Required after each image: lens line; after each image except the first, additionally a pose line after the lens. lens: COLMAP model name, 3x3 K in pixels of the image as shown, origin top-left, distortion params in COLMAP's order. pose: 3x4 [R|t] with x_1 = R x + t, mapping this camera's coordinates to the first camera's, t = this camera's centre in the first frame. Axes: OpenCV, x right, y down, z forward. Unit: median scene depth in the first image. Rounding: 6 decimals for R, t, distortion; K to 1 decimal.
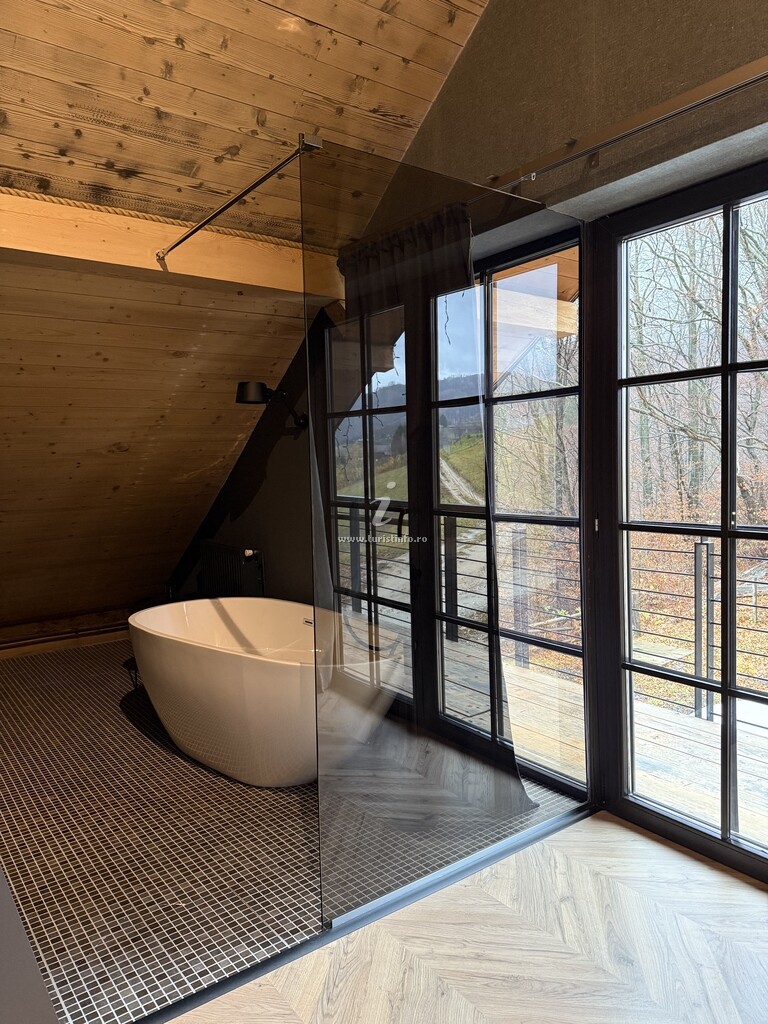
lens RADIAL K [[720.3, 0, 378.7], [0, 720.3, 508.7], [0, 0, 1]] dist [0.043180, -0.037672]
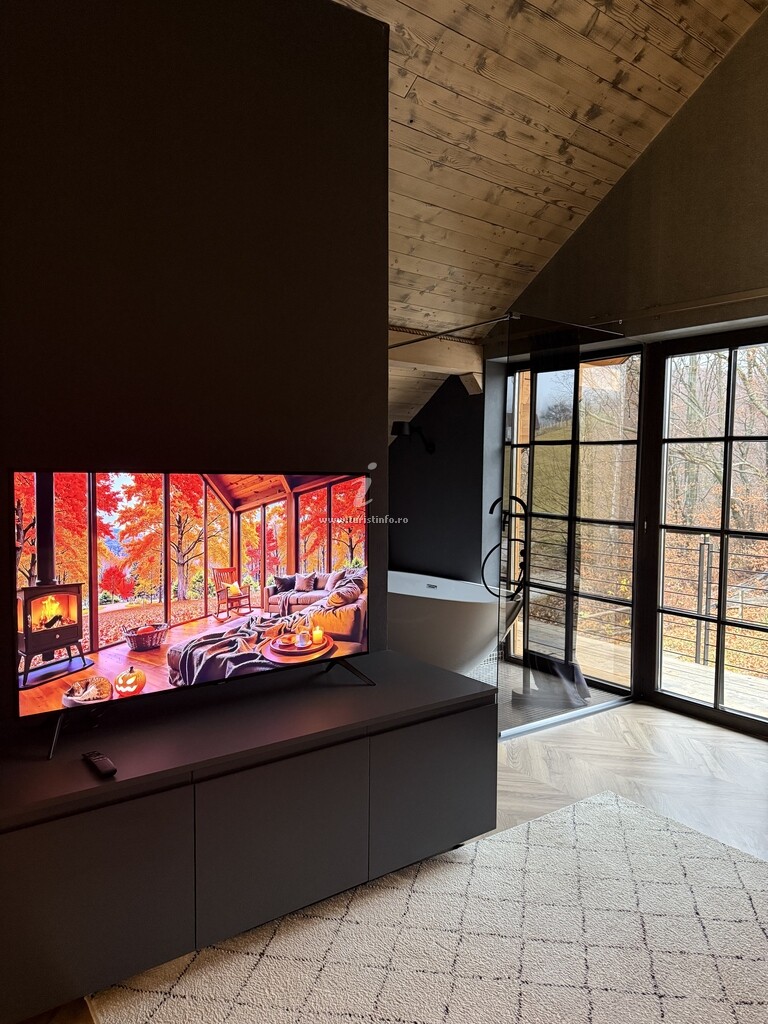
lens RADIAL K [[720.3, 0, 388.1], [0, 720.3, 514.7], [0, 0, 1]] dist [0.043180, -0.037672]
pose [[0.999019, 0.039602, 0.019804, -0.318126], [-0.039552, 0.999213, -0.002896, 0.026475], [-0.019904, 0.002109, 0.999800, -0.638099]]
